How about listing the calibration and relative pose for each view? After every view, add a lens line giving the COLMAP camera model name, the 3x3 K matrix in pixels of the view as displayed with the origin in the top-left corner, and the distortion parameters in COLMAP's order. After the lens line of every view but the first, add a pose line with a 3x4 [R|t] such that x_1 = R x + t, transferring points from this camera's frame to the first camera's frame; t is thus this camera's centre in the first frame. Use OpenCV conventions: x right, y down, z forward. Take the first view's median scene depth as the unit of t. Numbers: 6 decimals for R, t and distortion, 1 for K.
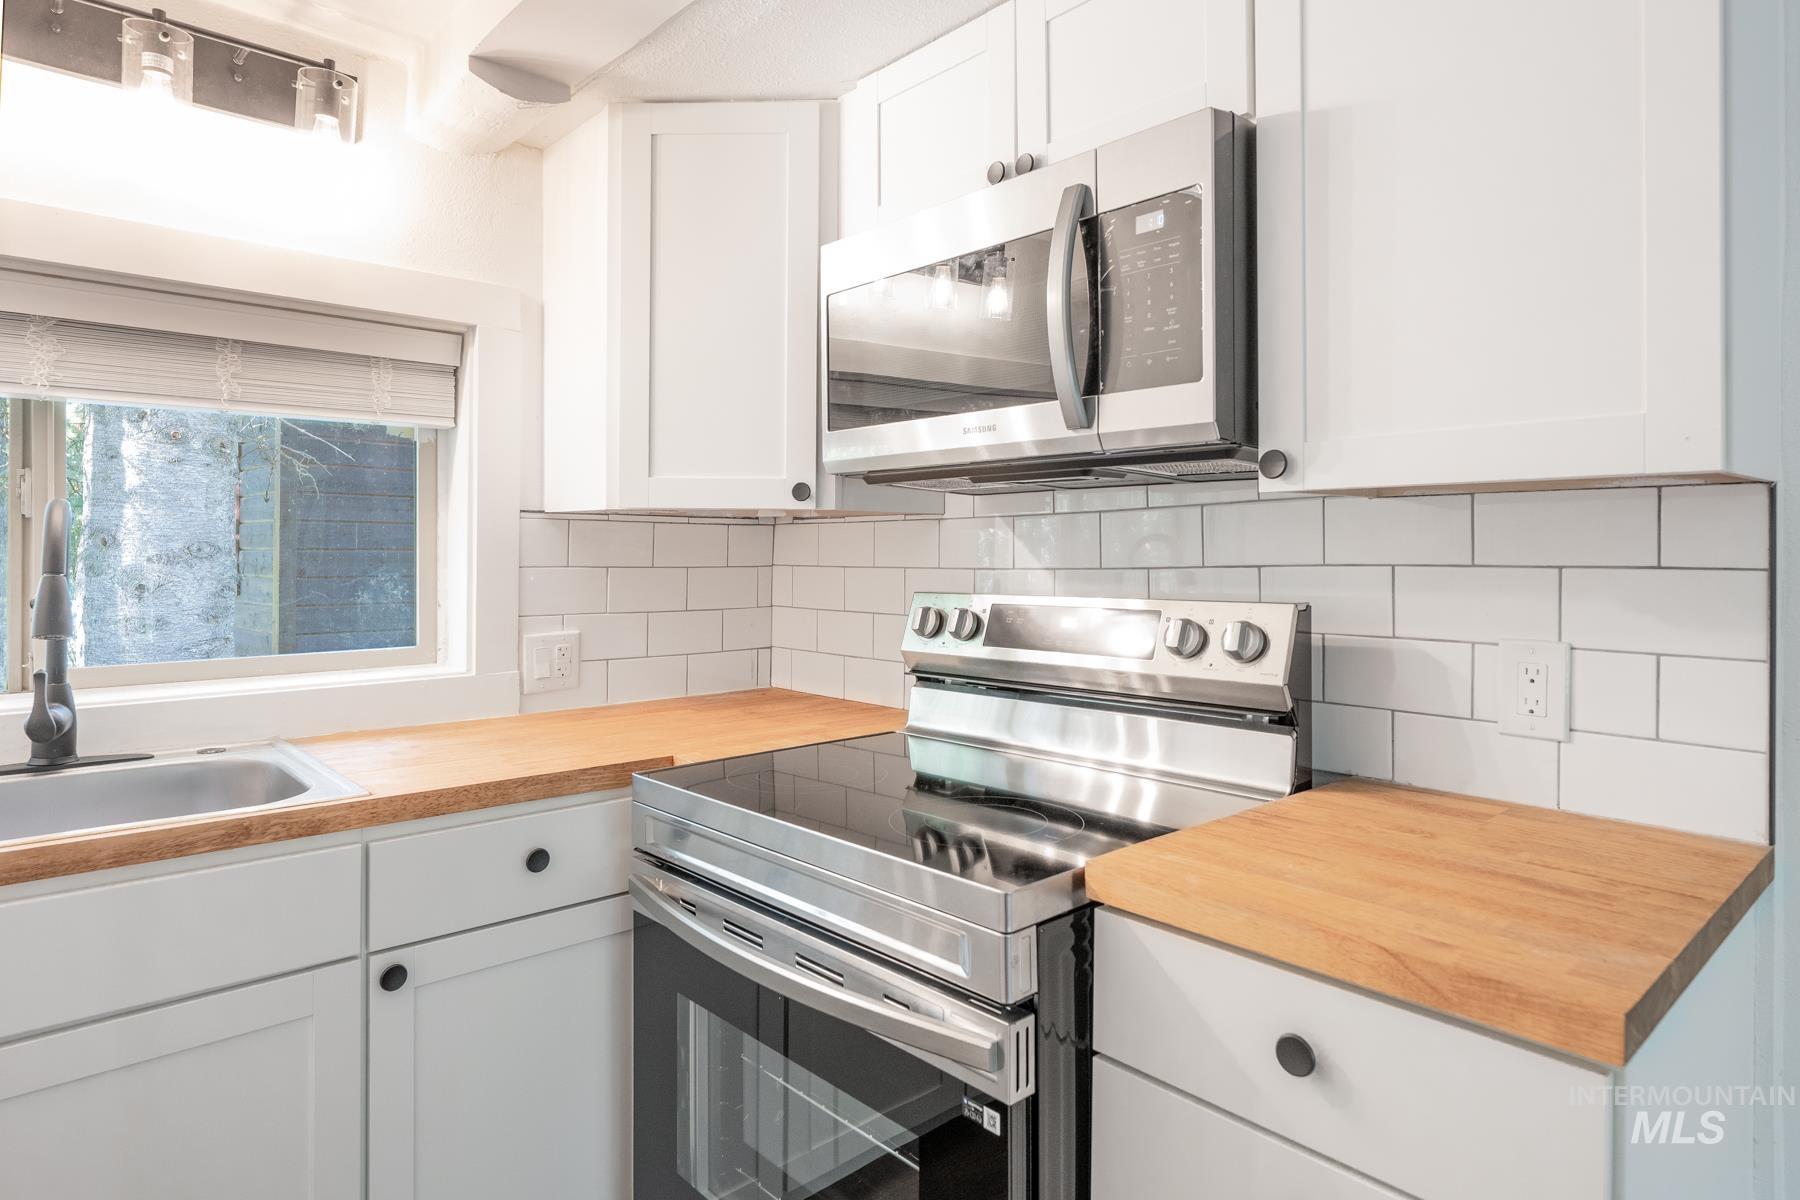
lens RADIAL K [[1016.5, 0, 898.1], [0, 1016.5, 551.4], [0, 0, 1]] dist [-0.000566, 0.000991]
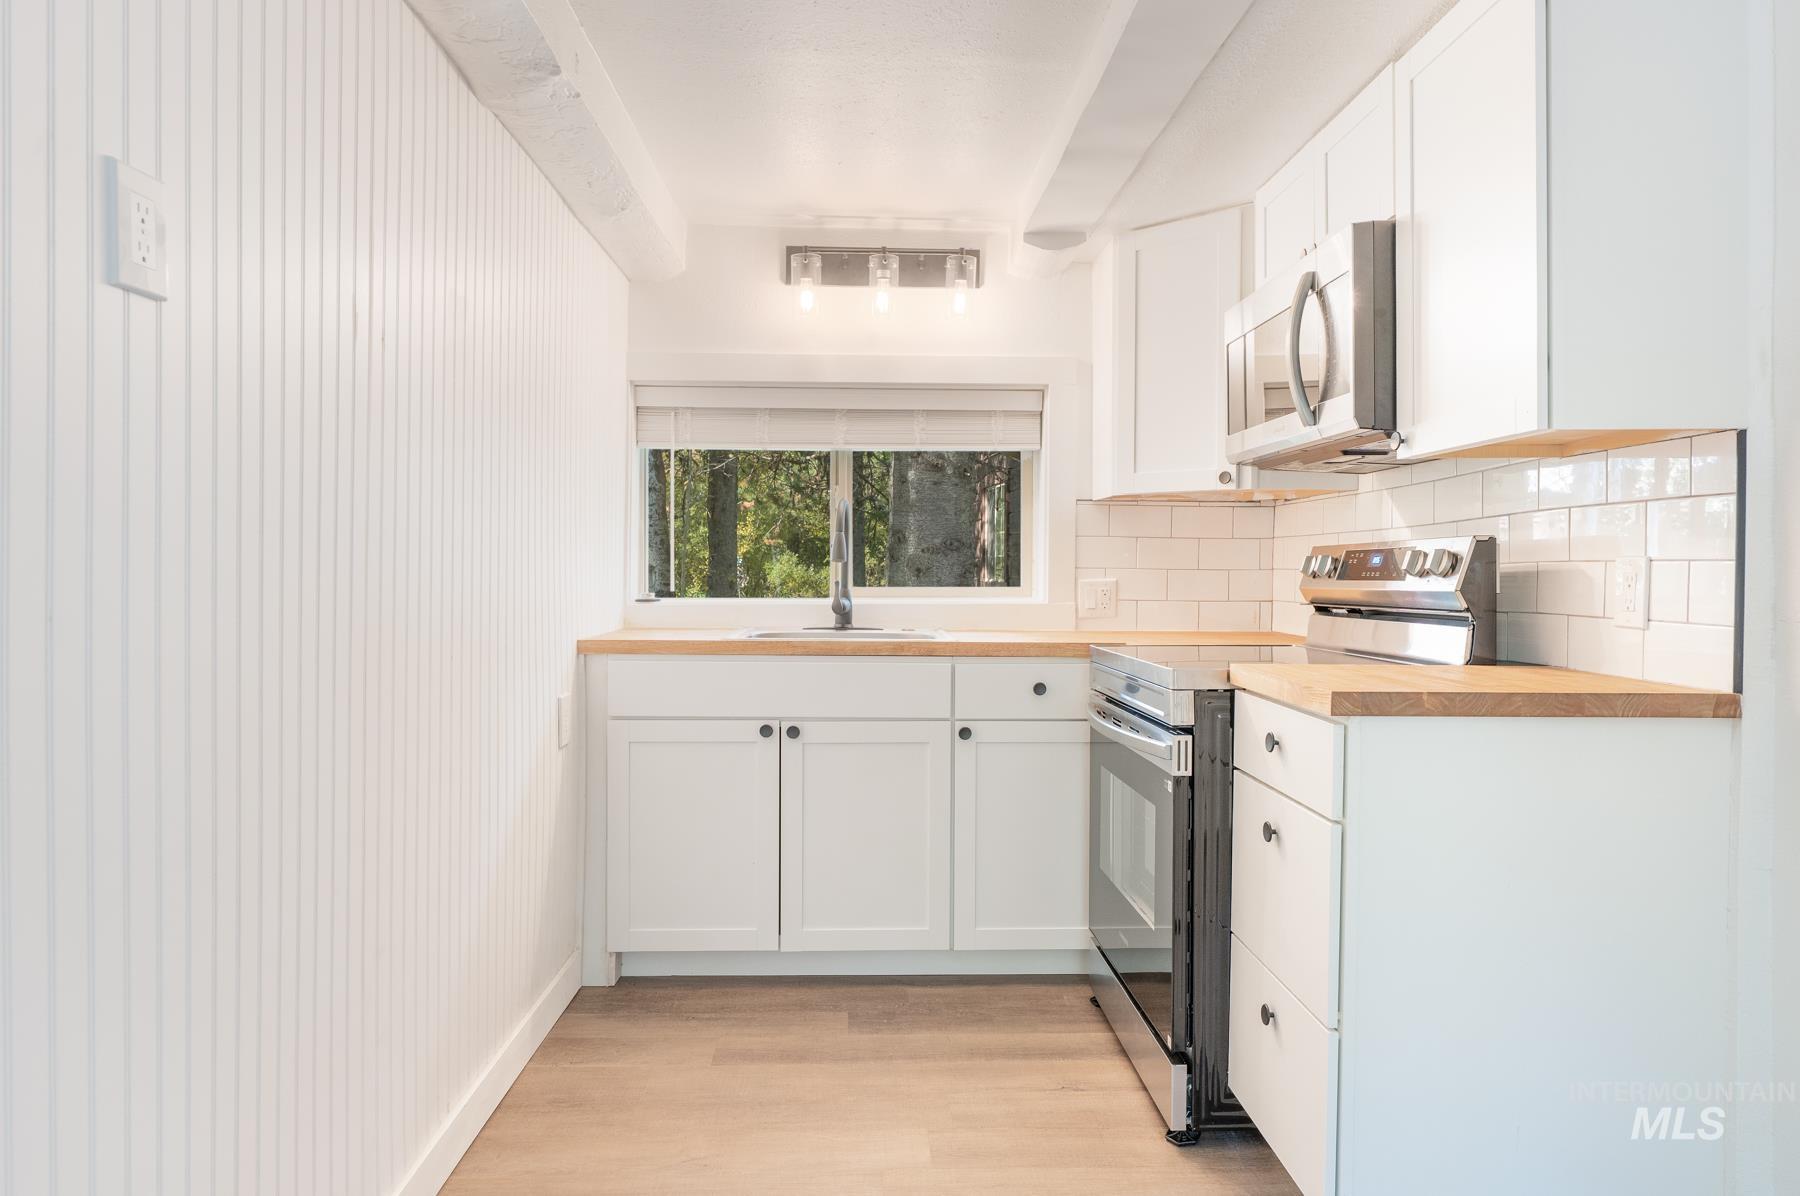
lens RADIAL K [[1108.8, 0, 903.0], [0, 1108.8, 591.2], [0, 0, 1]] dist [-0.000596, -0.002065]
pose [[0.766139, 0.014062, -0.642521, 0.603566], [-0.002422, 0.999817, 0.018993, 0.079271], [0.642670, -0.012995, 0.766033, -0.549768]]
